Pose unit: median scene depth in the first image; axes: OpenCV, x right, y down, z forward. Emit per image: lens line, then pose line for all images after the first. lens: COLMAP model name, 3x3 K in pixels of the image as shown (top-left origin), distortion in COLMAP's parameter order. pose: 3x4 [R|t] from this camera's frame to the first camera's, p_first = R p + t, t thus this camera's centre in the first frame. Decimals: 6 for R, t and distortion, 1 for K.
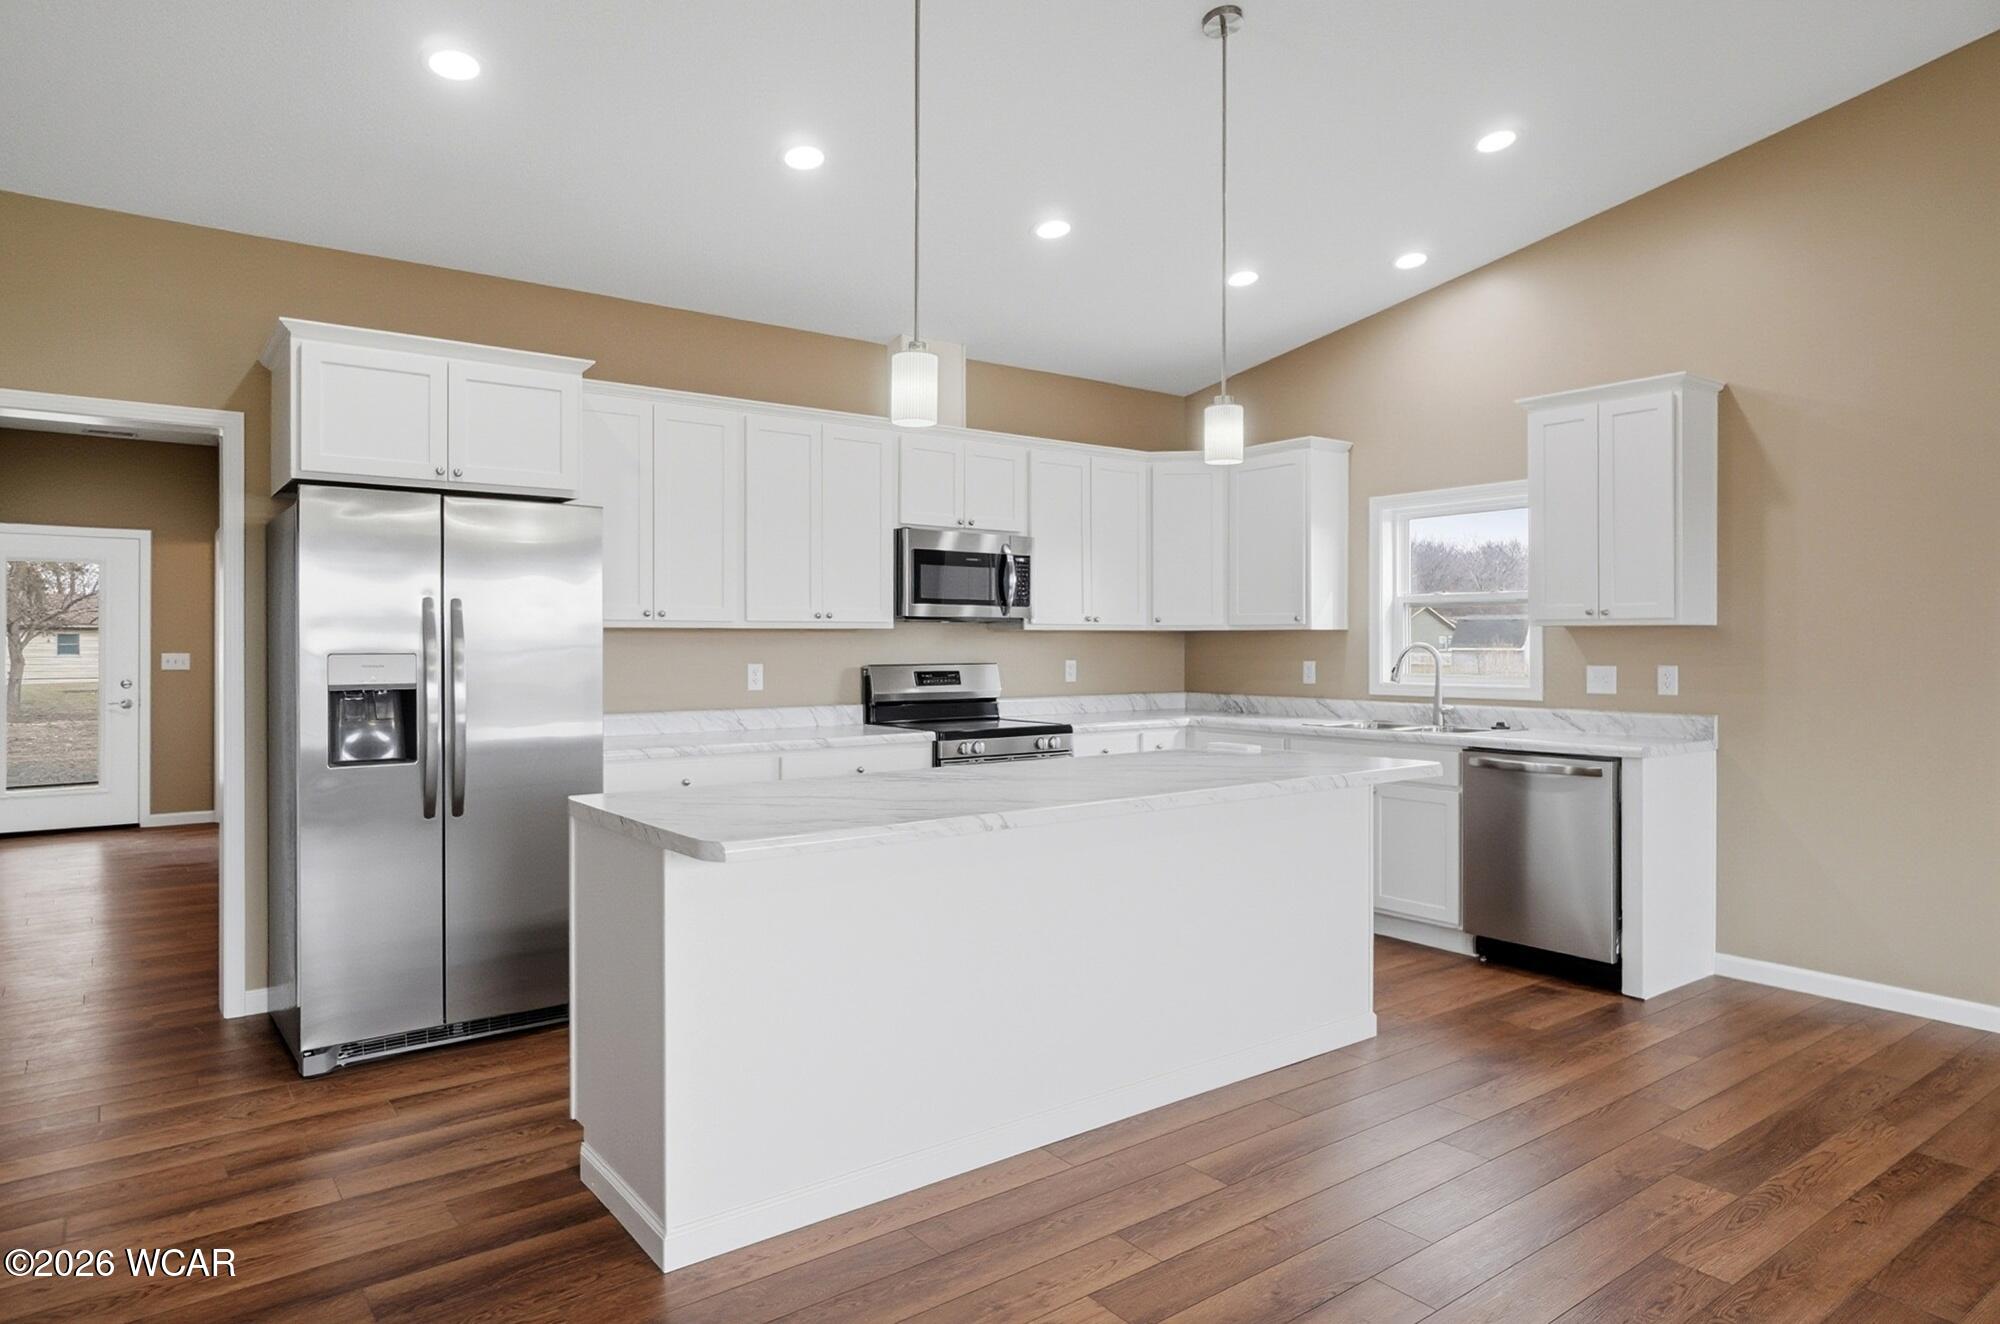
lens RADIAL K [[1186.5, 0, 984.8], [0, 1186.5, 657.5], [0, 0, 1]] dist [-0.001642, 0.000259]
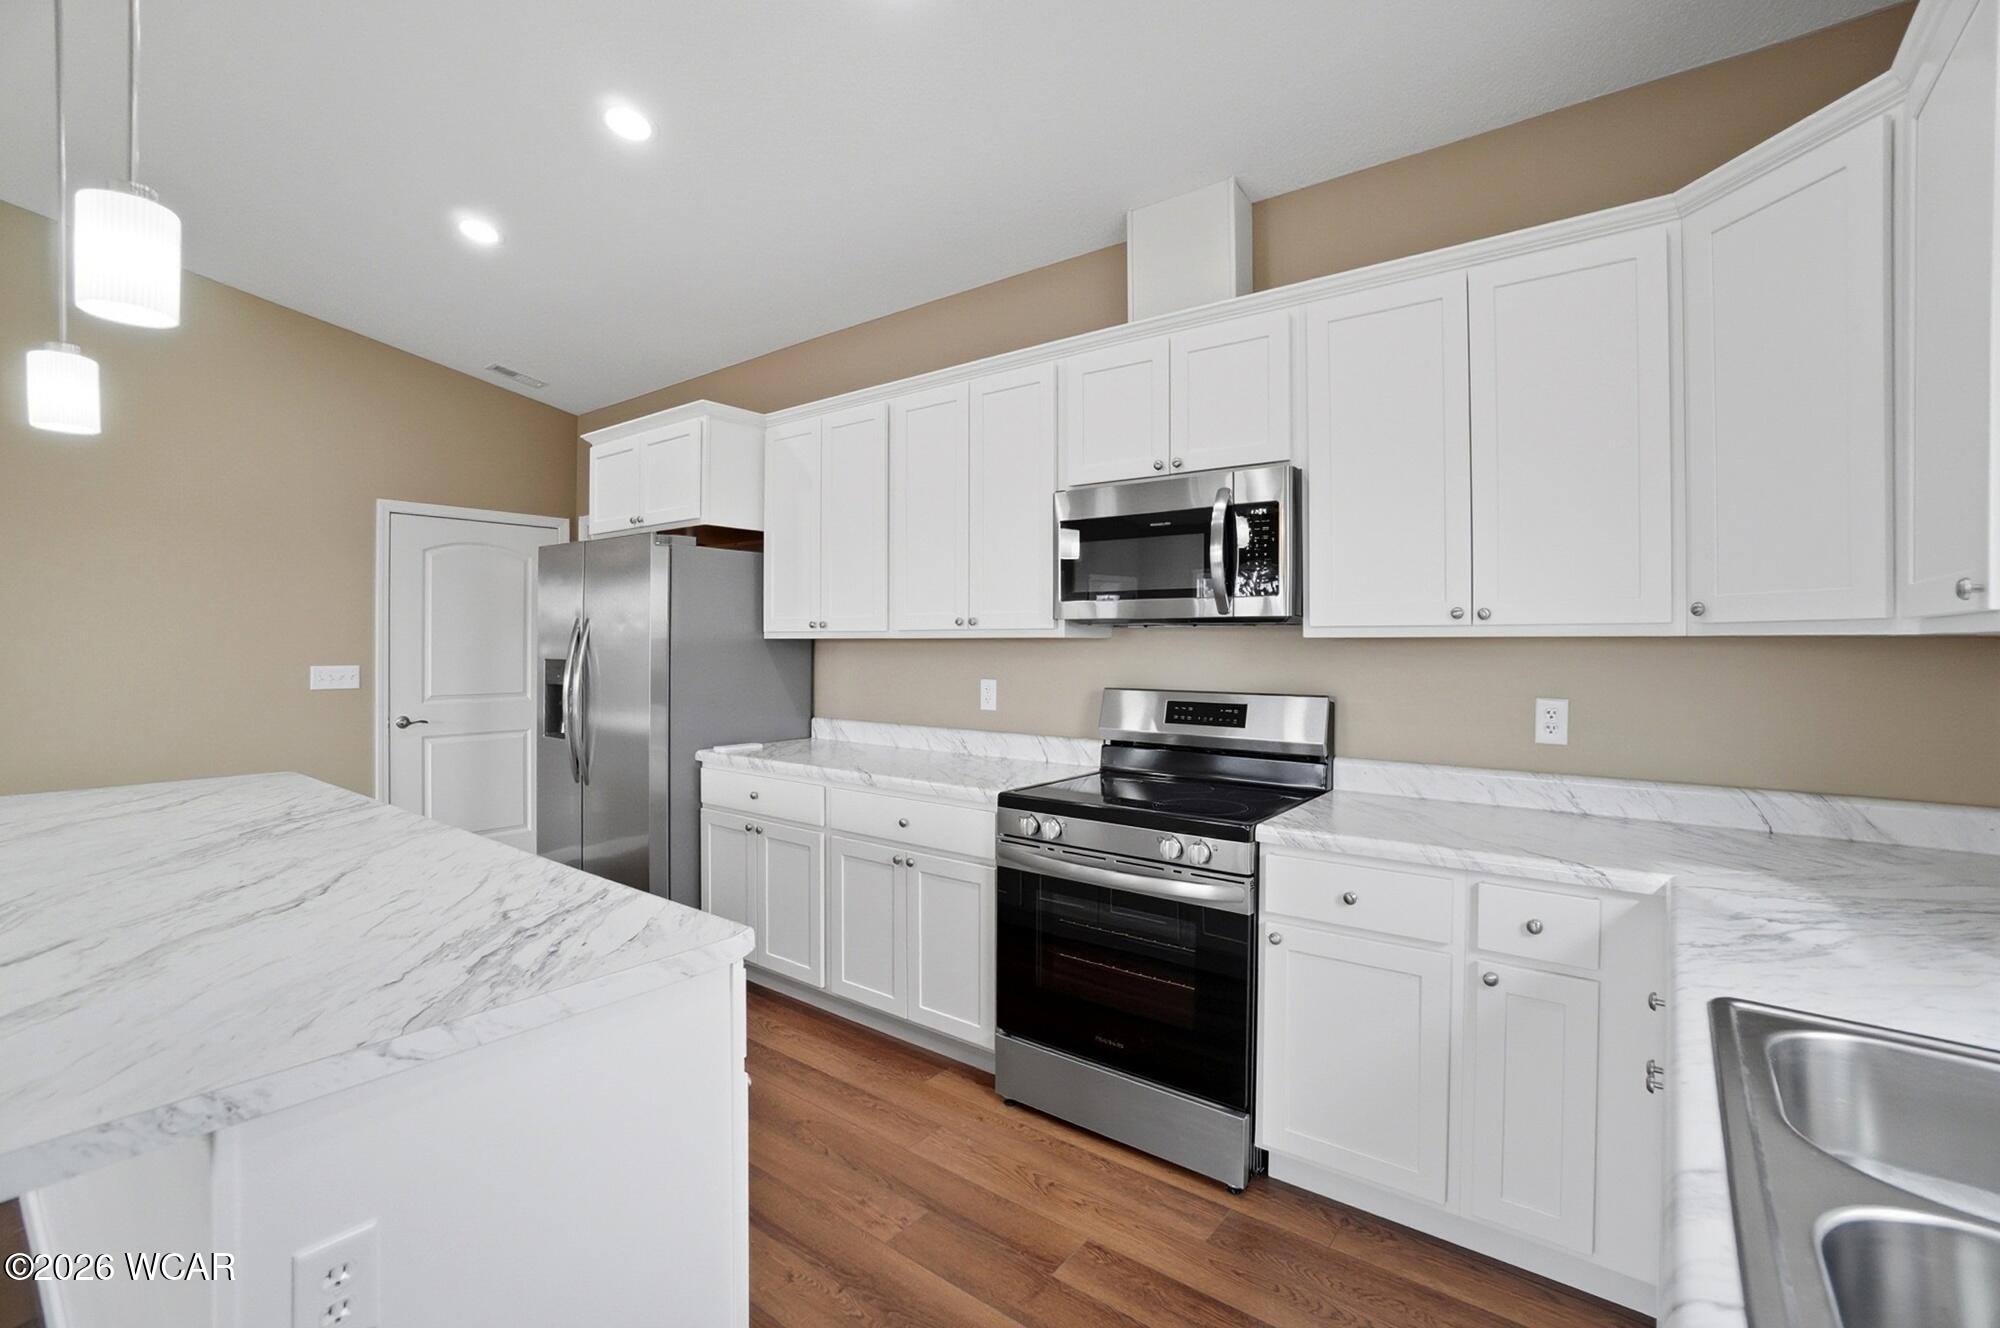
lens RADIAL K [[893.1, 0, 988.4], [0, 893.1, 652.8], [0, 0, 1]] dist [-0.057600, 0.019644]
pose [[0.255916, 0.011778, -0.966627, 0.426241], [-0.016172, 0.999838, 0.007901, -0.018742], [0.966564, 0.013610, 0.256065, 0.833105]]
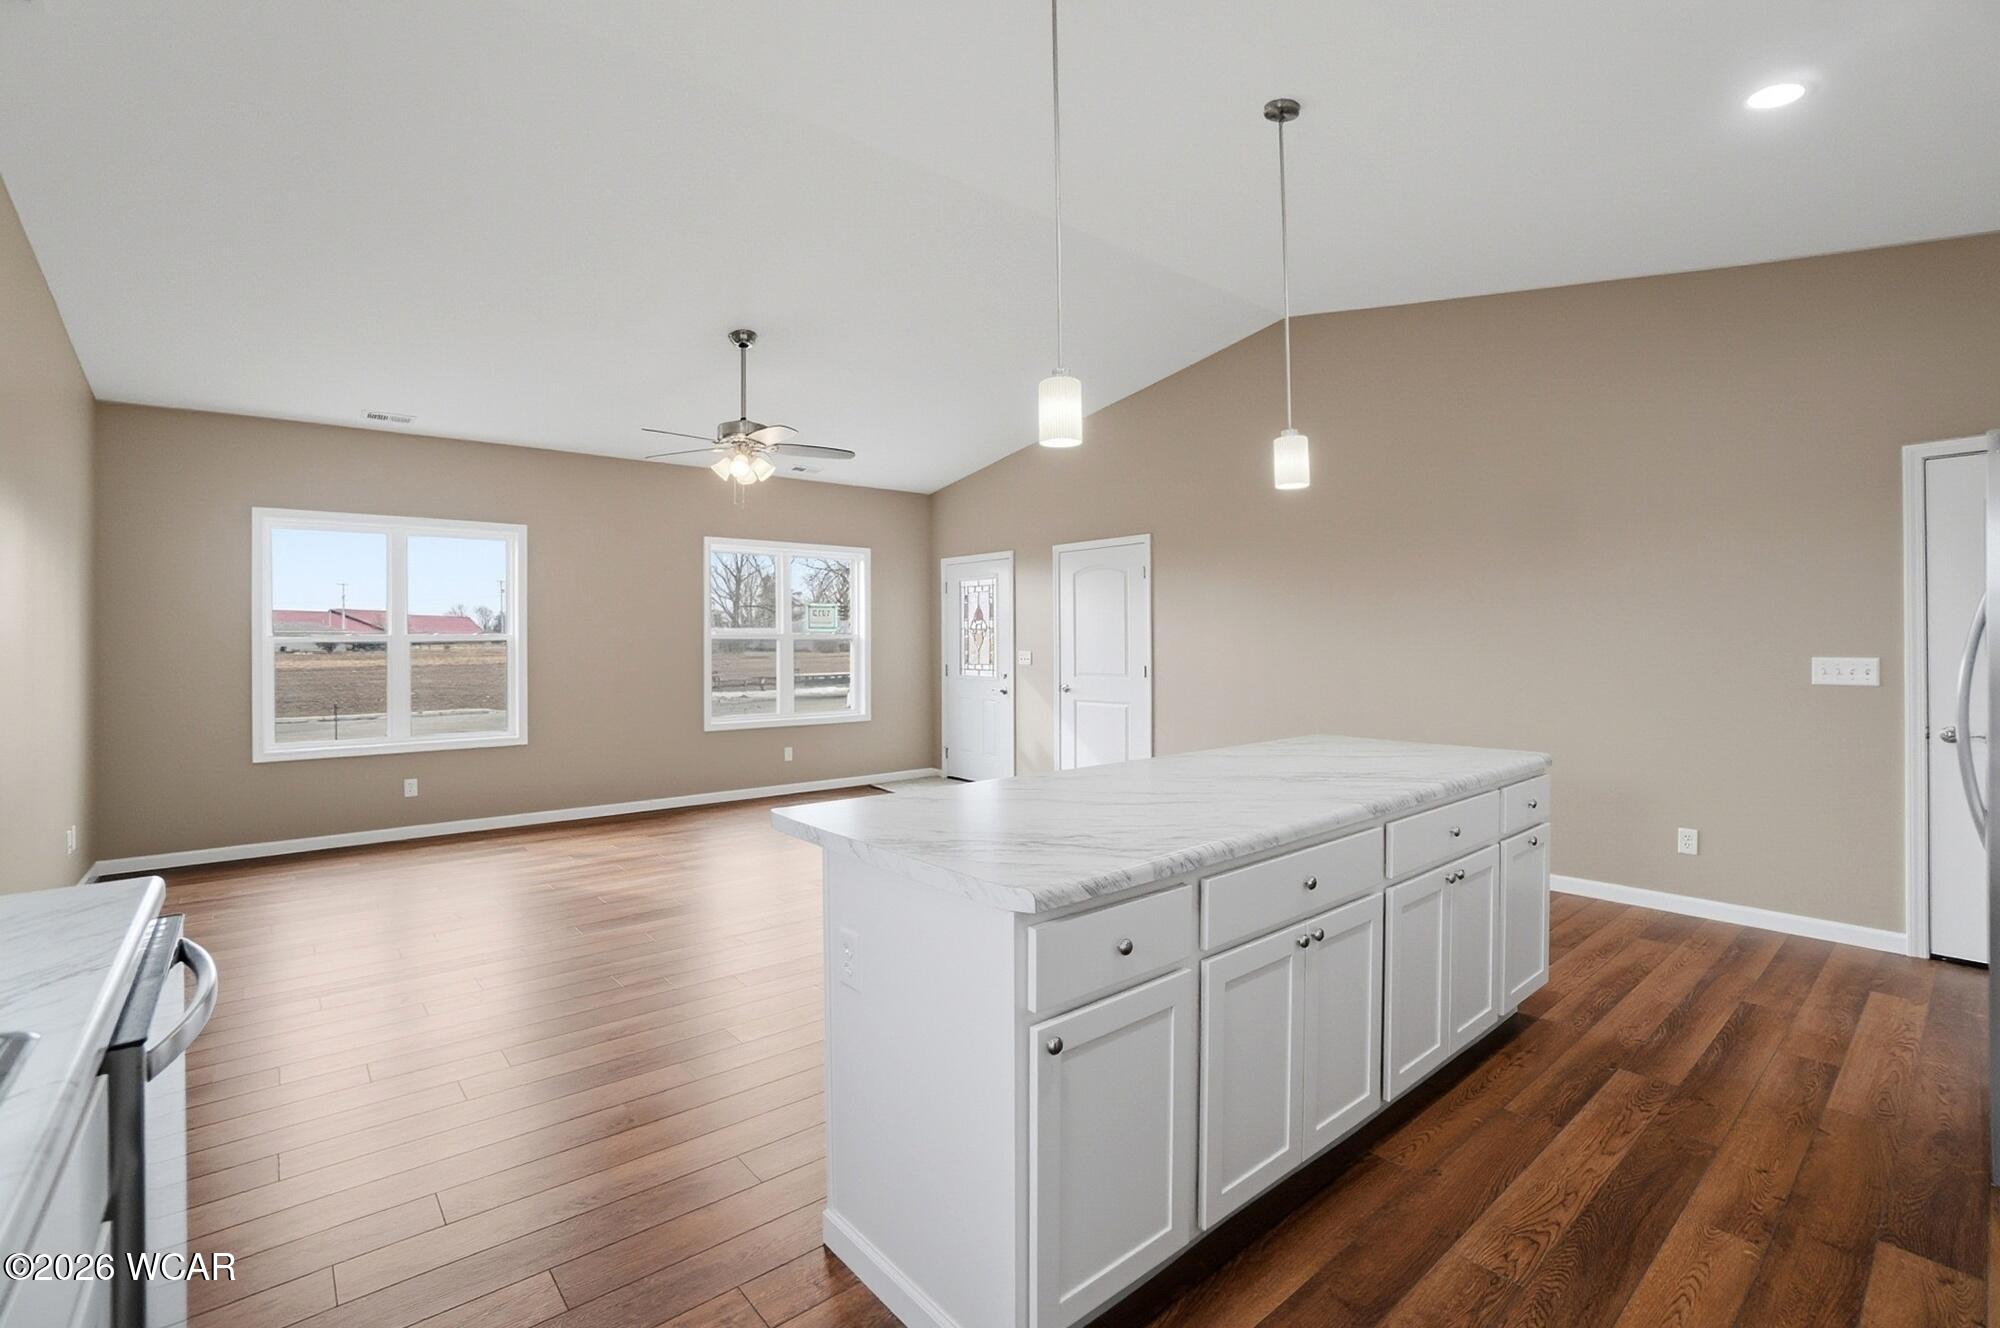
lens RADIAL K [[887.5, 0, 987.8], [0, 887.5, 638.8], [0, 0, 1]] dist [-0.054654, 0.021909]
pose [[-0.998589, 0.005592, -0.052802, 0.191019], [0.005253, 0.999965, 0.006543, -0.013032], [0.052837, 0.006257, -0.998584, 1.099184]]
